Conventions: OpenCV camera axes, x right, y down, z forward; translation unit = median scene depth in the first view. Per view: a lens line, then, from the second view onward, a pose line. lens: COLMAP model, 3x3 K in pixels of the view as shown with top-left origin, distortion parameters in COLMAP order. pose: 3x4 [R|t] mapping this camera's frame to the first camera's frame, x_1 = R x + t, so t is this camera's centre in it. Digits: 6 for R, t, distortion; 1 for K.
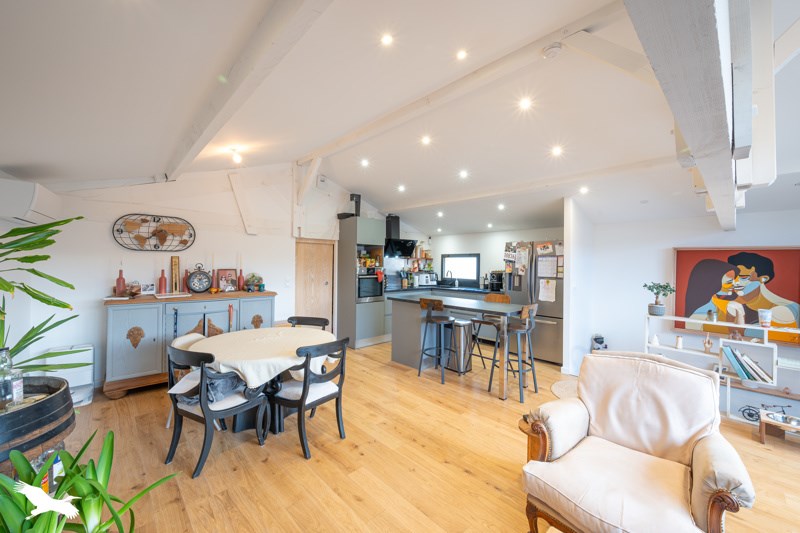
lens RADIAL K [[313.3, 0, 402.6], [0, 313.3, 261.8], [0, 0, 1]] dist [-0.015877, -0.000031]
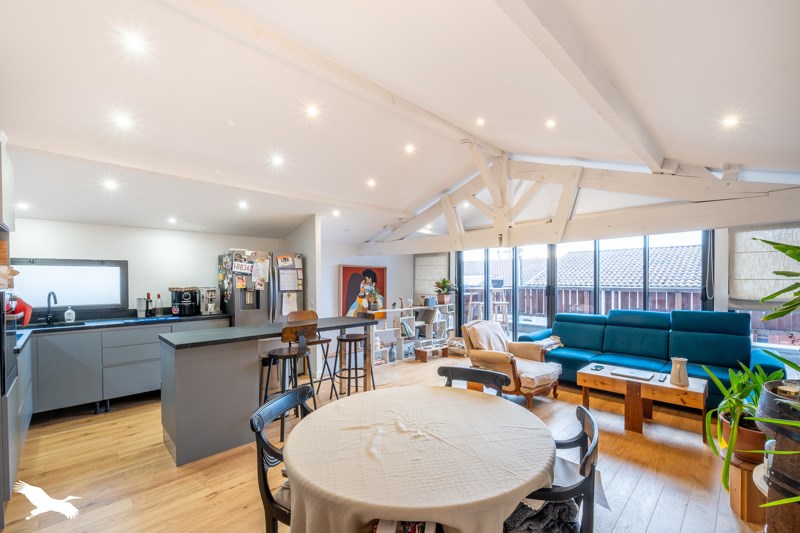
lens RADIAL K [[337.1, 0, 426.2], [0, 337.1, 279.5], [0, 0, 1]] dist [0.000043, -0.000061]
pose [[-0.053931, -0.015631, 0.998422, -0.523906], [-0.002322, 0.999877, 0.015528, -0.001814], [-0.998542, -0.001481, -0.053960, 0.539490]]
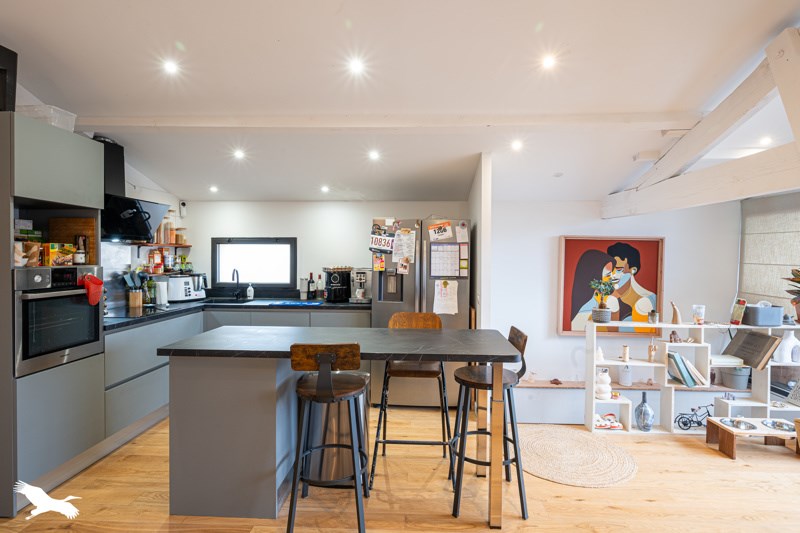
lens RADIAL K [[396.9, 0, 403.0], [0, 396.9, 262.8], [0, 0, 1]] dist [-0.001902, -0.000316]
pose [[0.716659, -0.016551, 0.697227, -0.141152], [-0.001749, 0.999673, 0.025529, 0.000567], [-0.697422, -0.019515, 0.716395, 0.410949]]
